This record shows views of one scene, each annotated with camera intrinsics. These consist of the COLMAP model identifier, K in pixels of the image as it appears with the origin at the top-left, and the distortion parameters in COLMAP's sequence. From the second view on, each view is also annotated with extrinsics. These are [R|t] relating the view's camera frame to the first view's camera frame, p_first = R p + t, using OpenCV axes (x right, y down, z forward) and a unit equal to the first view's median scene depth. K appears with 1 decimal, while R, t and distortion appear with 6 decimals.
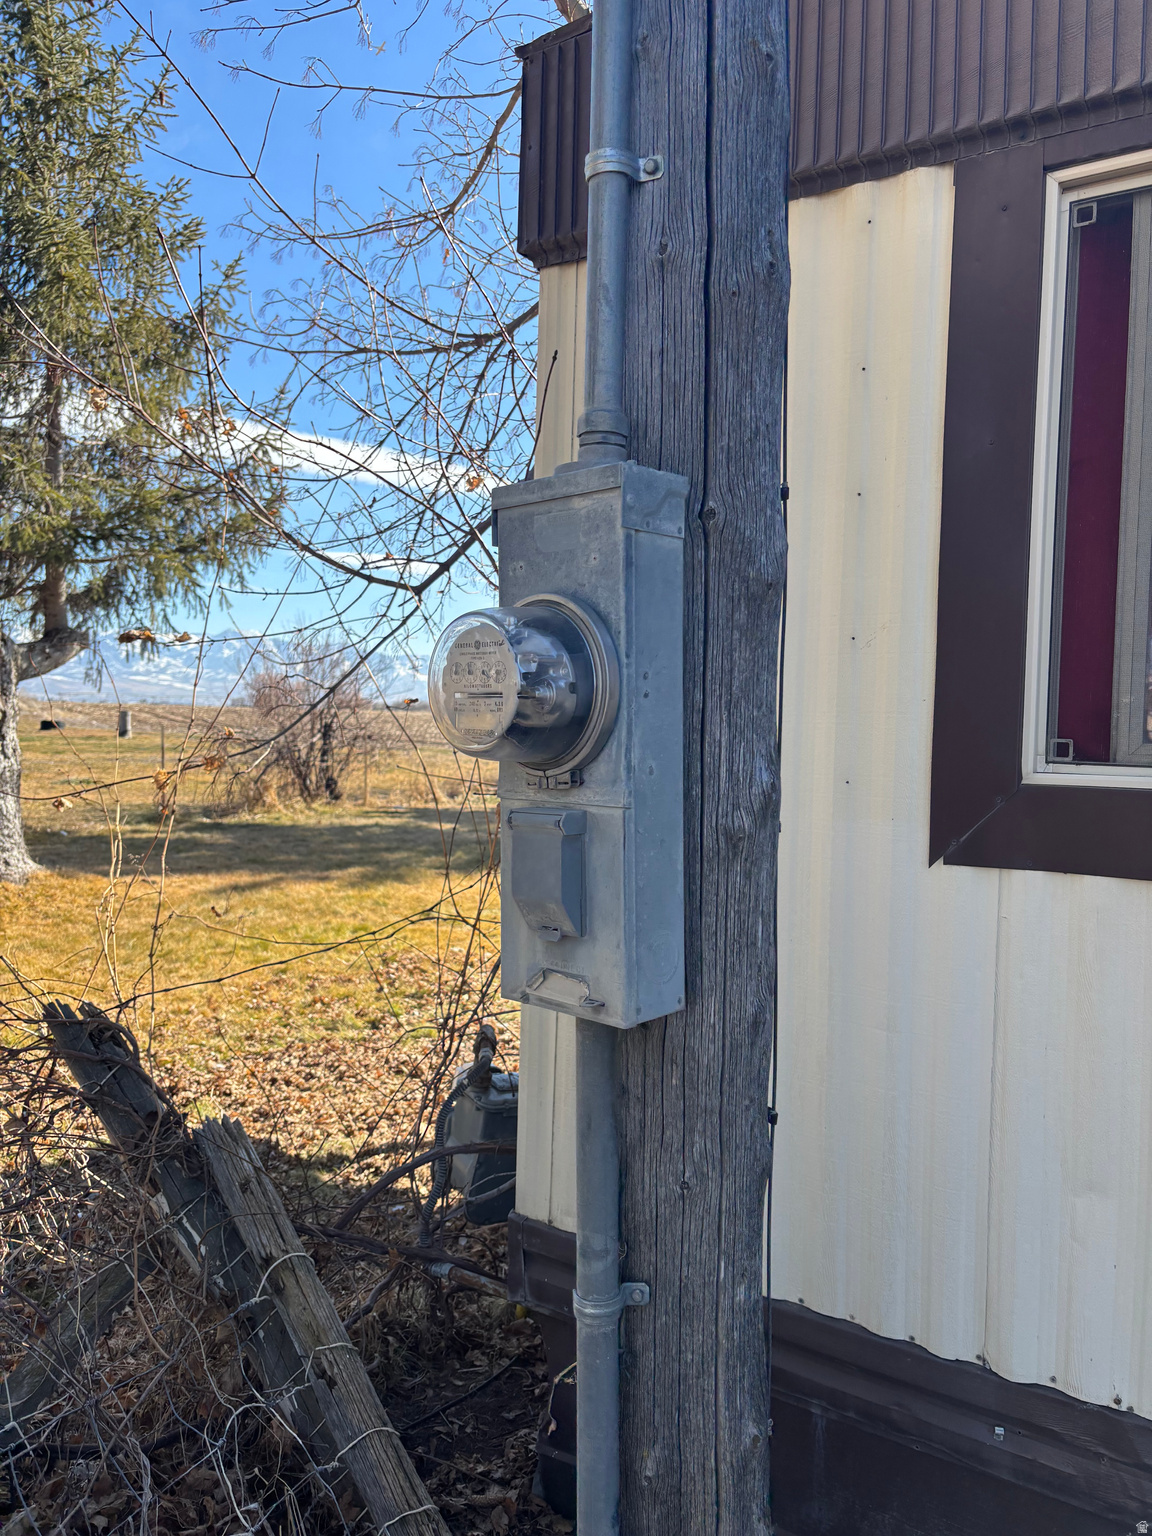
lens RADIAL K [[1167.4, 0, 570.4], [0, 1167.4, 758.9], [0, 0, 1]] dist [0.036438, -0.042064]
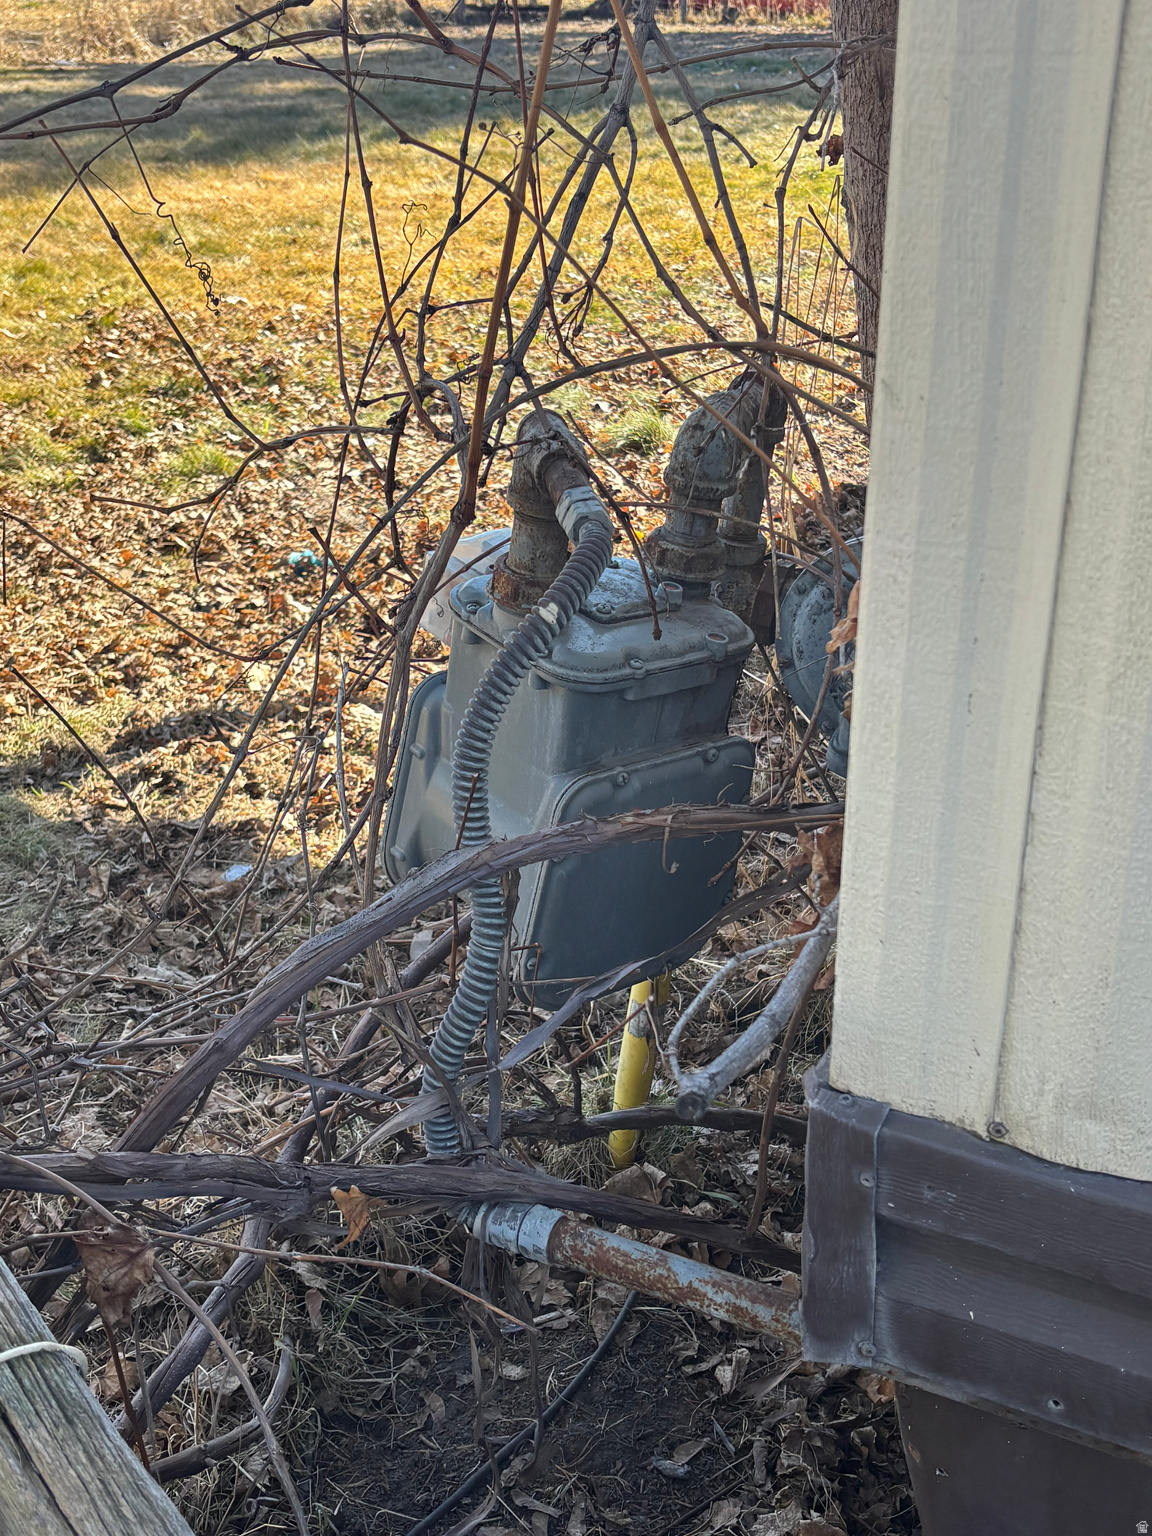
lens RADIAL K [[1754.6, 0, 583.8], [0, 1754.6, 765.0], [0, 0, 1]] dist [0.032833, 0.000000]
pose [[0.991525, -0.074993, 0.106086, -0.066282], [0.027050, 0.917846, 0.396013, 0.077055], [-0.127069, -0.389787, 0.912096, 0.321086]]
